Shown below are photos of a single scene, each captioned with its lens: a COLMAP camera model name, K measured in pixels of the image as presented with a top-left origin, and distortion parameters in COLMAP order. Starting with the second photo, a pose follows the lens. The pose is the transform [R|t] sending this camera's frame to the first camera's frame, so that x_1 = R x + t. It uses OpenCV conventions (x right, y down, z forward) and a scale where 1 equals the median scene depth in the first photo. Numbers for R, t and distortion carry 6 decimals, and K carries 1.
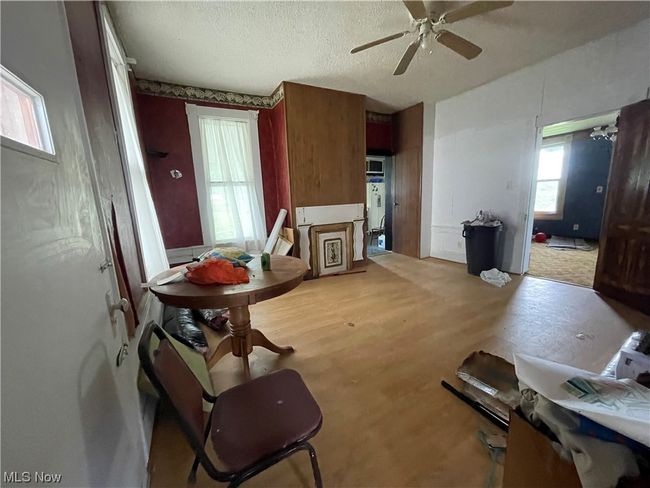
lens RADIAL K [[260.5, 0, 325.0], [0, 260.5, 244.0], [0, 0, 1]] dist [0.000446, 0.000014]
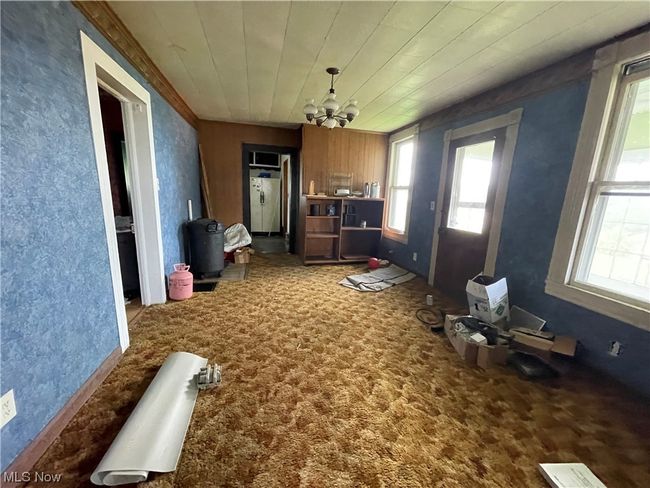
lens RADIAL K [[260.5, 0, 325.0], [0, 260.5, 244.0], [0, 0, 1]] dist [0.000446, 0.000014]
pose [[0.970177, 0.122018, -0.209447, 0.619388], [-0.118333, 0.992518, 0.030085, -0.065442], [0.211551, -0.004403, 0.977357, 0.187957]]
